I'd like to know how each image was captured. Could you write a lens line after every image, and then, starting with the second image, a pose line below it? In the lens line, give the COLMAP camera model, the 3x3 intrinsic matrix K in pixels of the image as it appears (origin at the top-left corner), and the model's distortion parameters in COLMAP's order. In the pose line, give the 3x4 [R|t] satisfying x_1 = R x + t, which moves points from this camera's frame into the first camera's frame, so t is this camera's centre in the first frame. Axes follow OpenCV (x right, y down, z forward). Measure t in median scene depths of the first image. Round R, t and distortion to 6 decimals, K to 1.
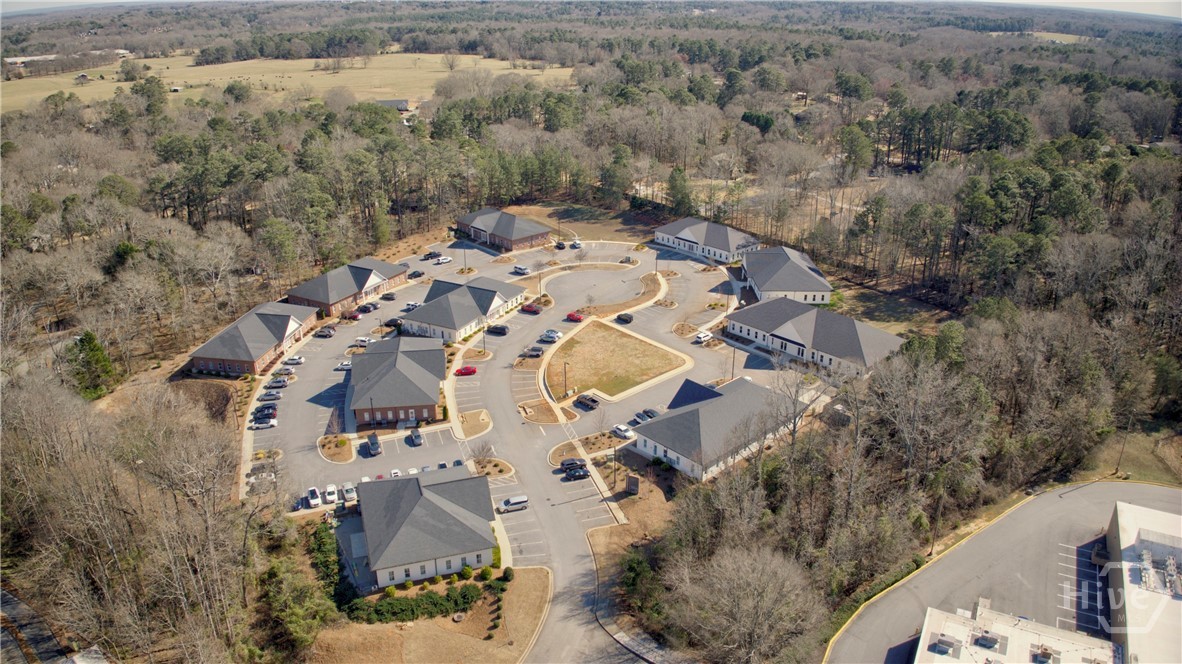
lens RADIAL K [[830.0, 0, 595.2], [0, 830.0, 334.4], [0, 0, 1]] dist [-0.101703, -0.016662]
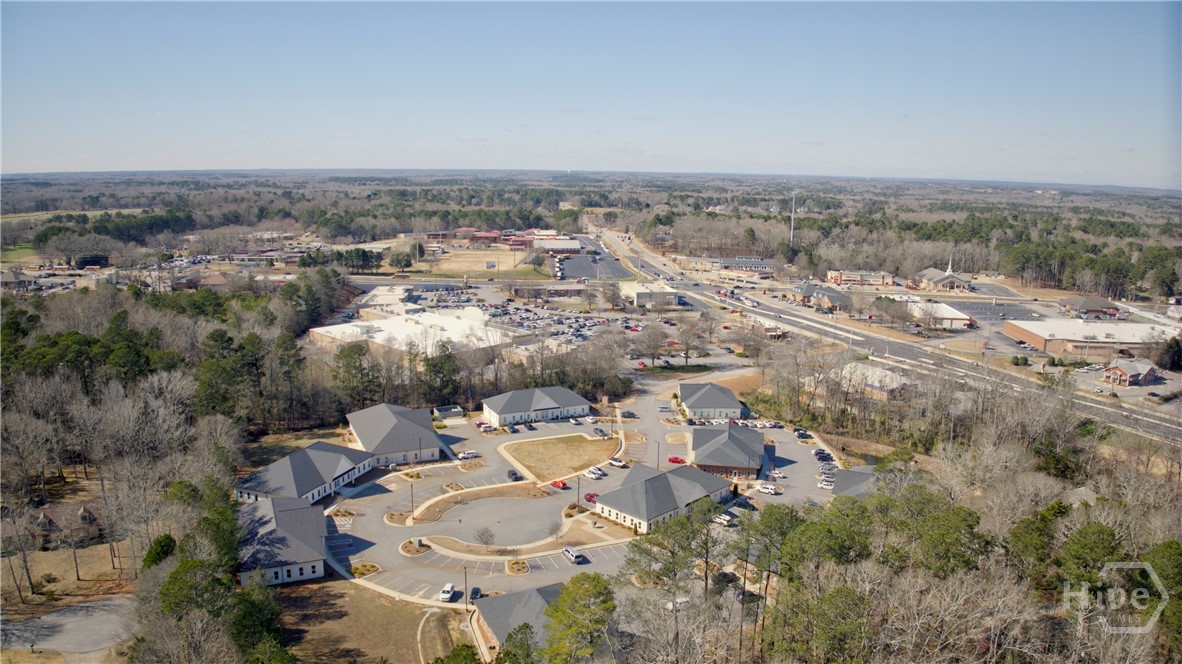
lens RADIAL K [[830.0, 0, 589.8], [0, 830.0, 332.6], [0, 0, 1]] dist [-0.101703, -0.016662]
pose [[-0.946812, -0.081291, 0.311349, -0.337801], [0.109058, 0.829237, 0.548153, -0.679154], [-0.302742, 0.552953, -0.776267, 1.583861]]
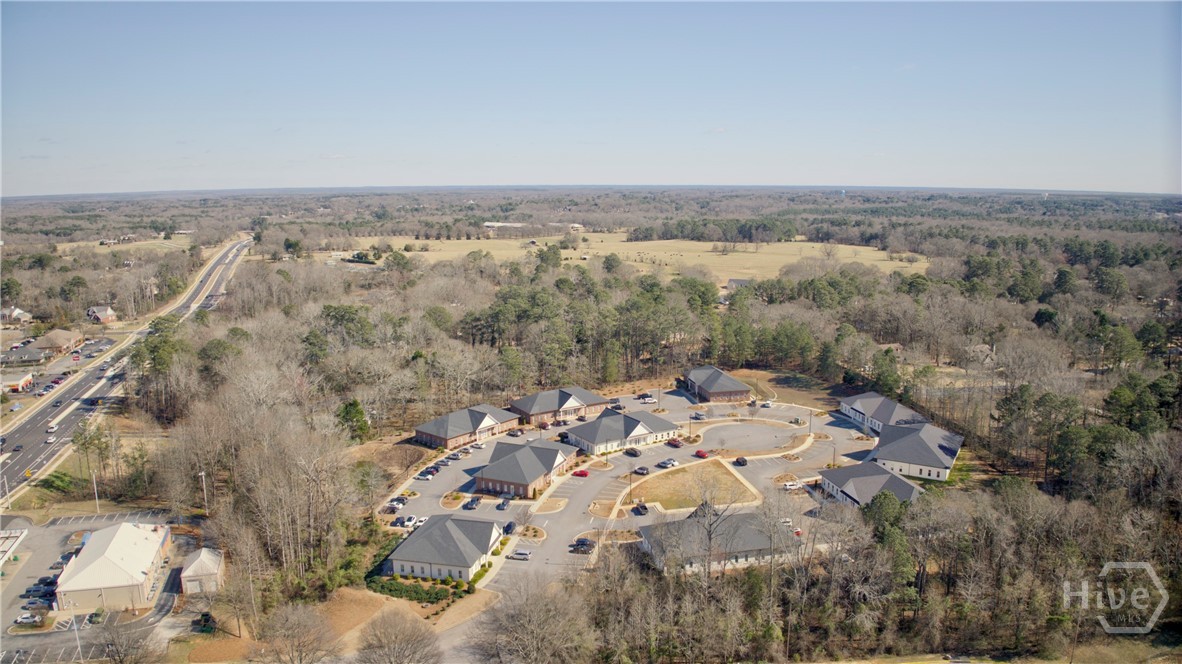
lens RADIAL K [[830.0, 0, 593.0], [0, 830.0, 334.9], [0, 0, 1]] dist [-0.101703, -0.016662]
pose [[0.857061, 0.085861, -0.508011, 0.400291], [-0.195612, 0.966413, -0.166677, 0.038926], [0.476637, 0.242225, 0.845070, -0.088317]]
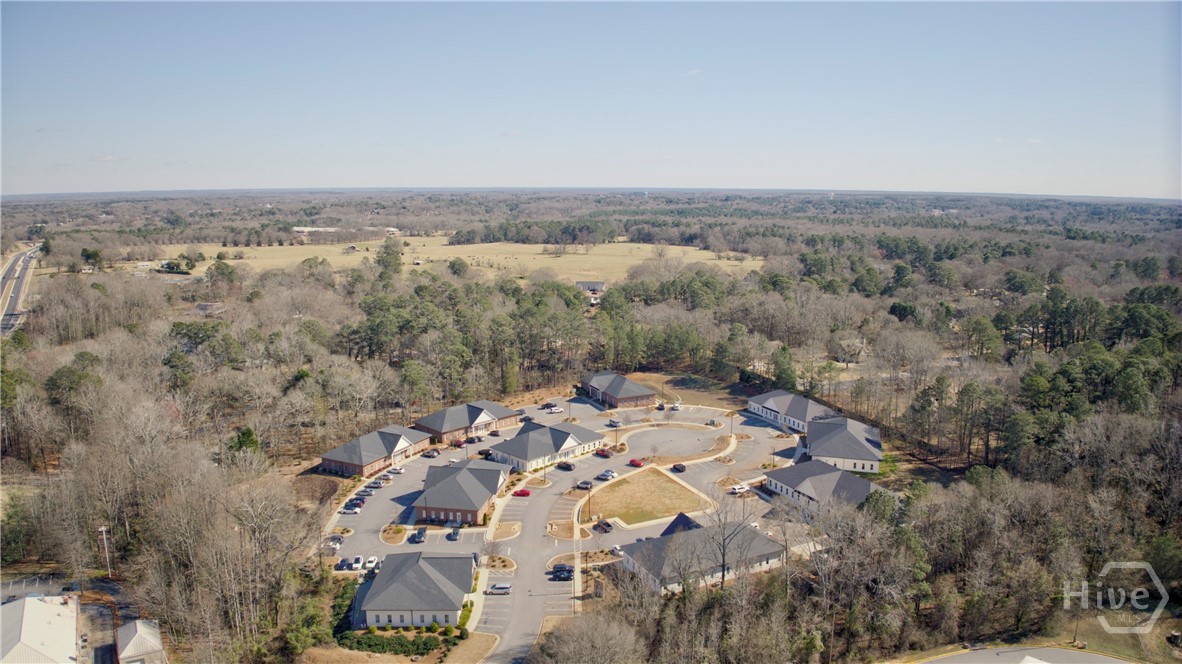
lens RADIAL K [[830.0, 0, 593.8], [0, 830.0, 335.2], [0, 0, 1]] dist [-0.101703, -0.016662]
pose [[0.955690, 0.050693, -0.289976, 0.228704], [-0.114111, 0.971836, -0.206186, 0.047277], [0.271357, 0.230139, 0.934559, -0.110074]]
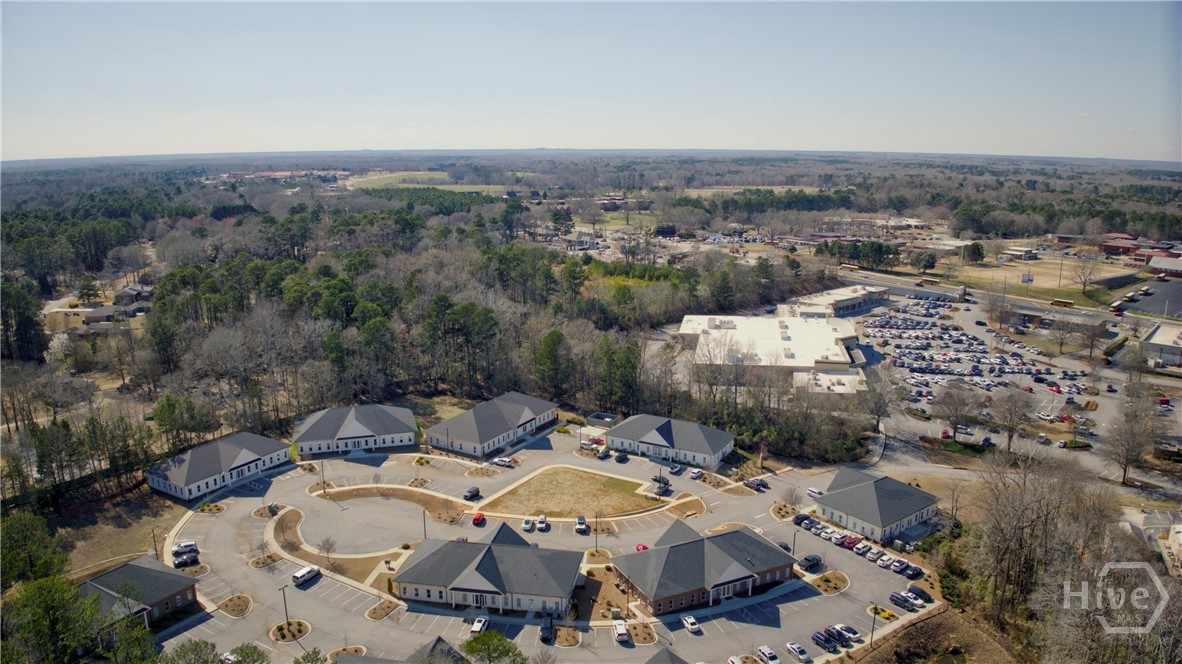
lens RADIAL K [[830.0, 0, 584.4], [0, 830.0, 338.3], [0, 0, 1]] dist [-0.101703, -0.016662]
pose [[-0.289990, -0.222467, 0.930814, -0.776605], [0.376787, 0.867516, 0.324726, -0.400141], [-0.879737, 0.444886, -0.167748, 0.920273]]
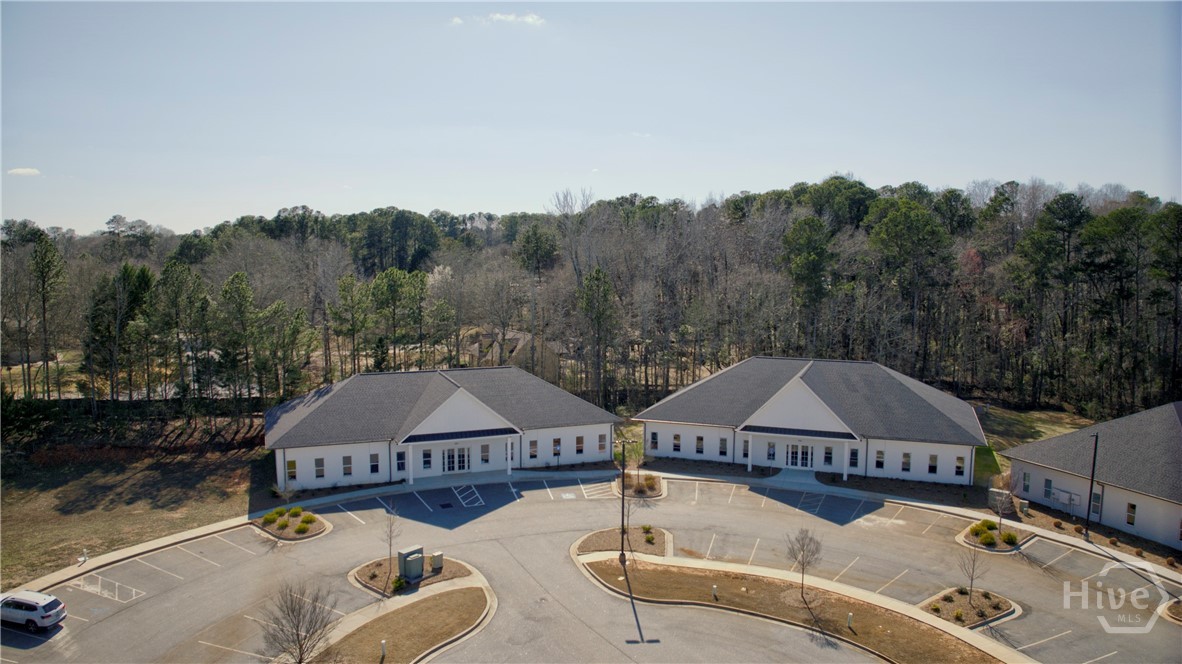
lens RADIAL K [[830.0, 0, 589.4], [0, 830.0, 334.8], [0, 0, 1]] dist [-0.101703, -0.016662]
pose [[0.365822, -0.104677, 0.924779, -0.150801], [0.367511, 0.929150, -0.040208, -0.136549], [-0.855050, 0.354576, 0.378373, 0.979068]]
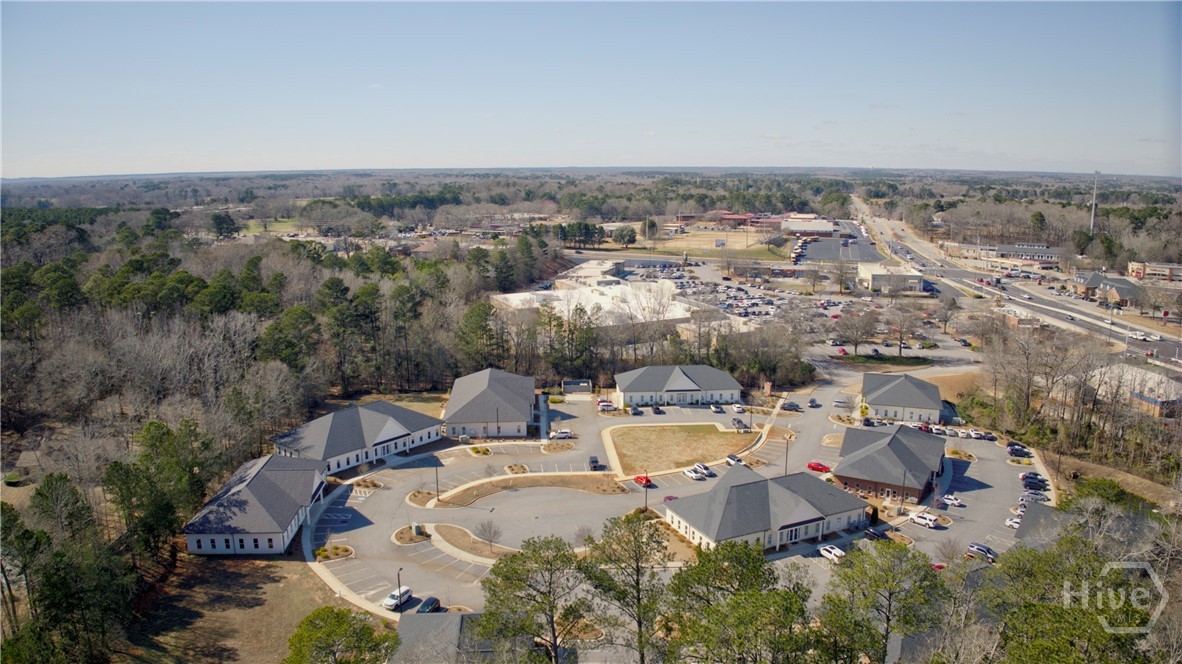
lens RADIAL K [[830.0, 0, 590.7], [0, 830.0, 331.1], [0, 0, 1]] dist [-0.101703, -0.016662]
pose [[-0.776576, -0.128303, 0.616821, -0.424225], [0.246741, 0.838901, 0.485143, -0.499503], [-0.579698, 0.528946, -0.619812, 1.368002]]
